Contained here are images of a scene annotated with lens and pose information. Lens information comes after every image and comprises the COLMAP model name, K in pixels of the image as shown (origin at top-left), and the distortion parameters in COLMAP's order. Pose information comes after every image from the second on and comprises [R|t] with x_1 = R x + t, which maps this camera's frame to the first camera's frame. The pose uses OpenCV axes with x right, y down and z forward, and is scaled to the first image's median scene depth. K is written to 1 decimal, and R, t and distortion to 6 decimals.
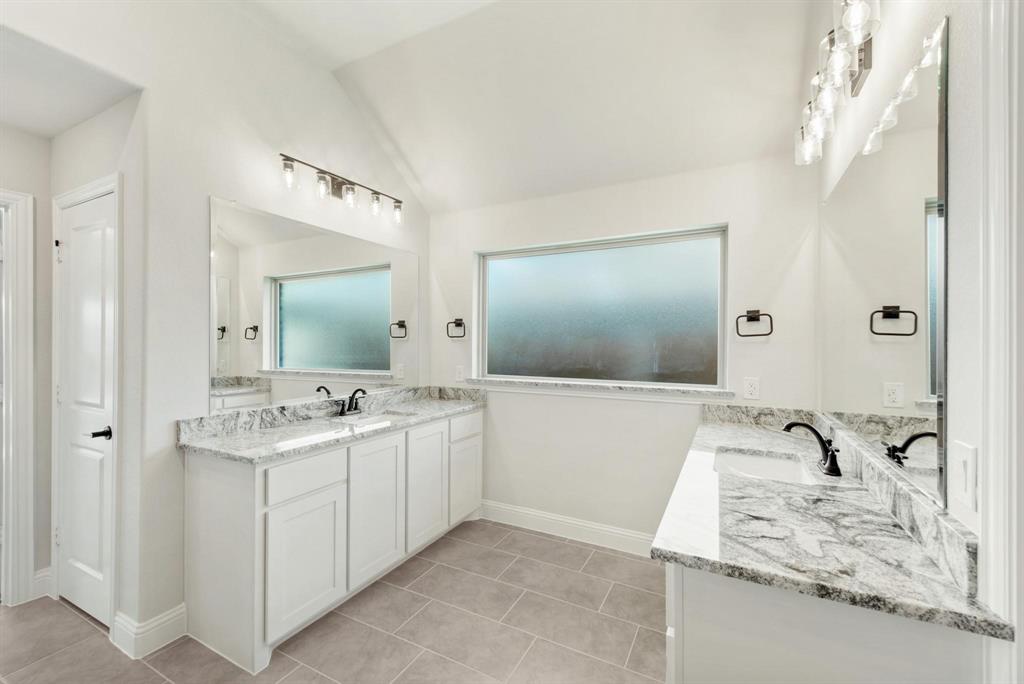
lens RADIAL K [[414.0, 0, 505.3], [0, 414.0, 341.8], [0, 0, 1]] dist [0.011013, -0.000058]
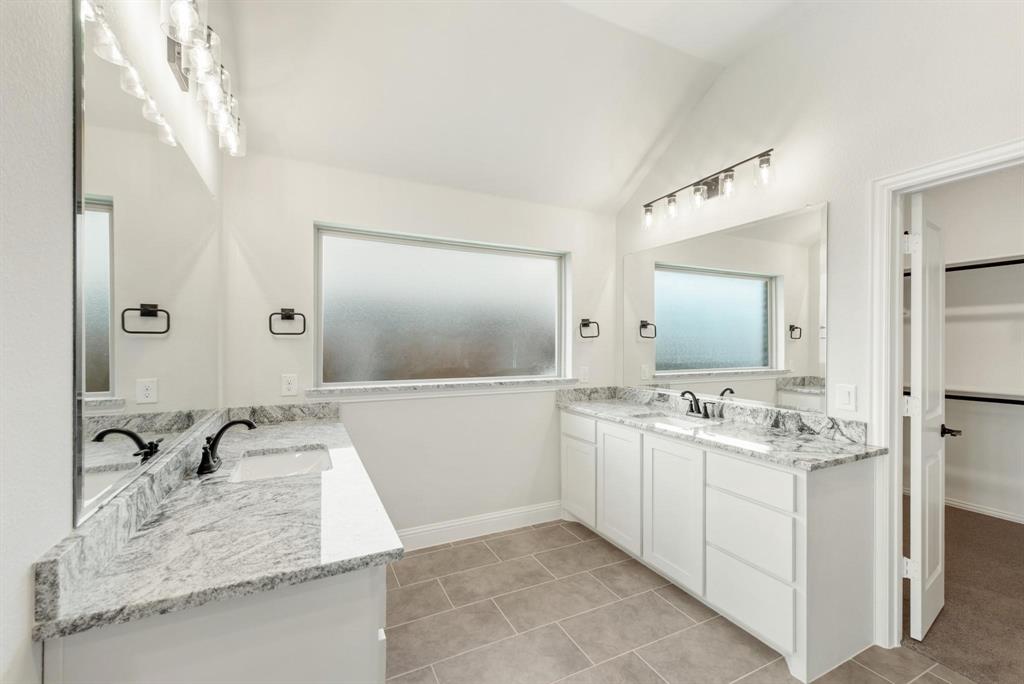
lens RADIAL K [[414.0, 0, 505.3], [0, 414.0, 341.8], [0, 0, 1]] dist [0.011013, -0.000058]
pose [[0.597313, 0.001127, 0.802008, -0.602492], [-0.002020, 0.999998, 0.000100, 0.001278], [-0.802006, -0.001680, 0.597314, 0.341348]]
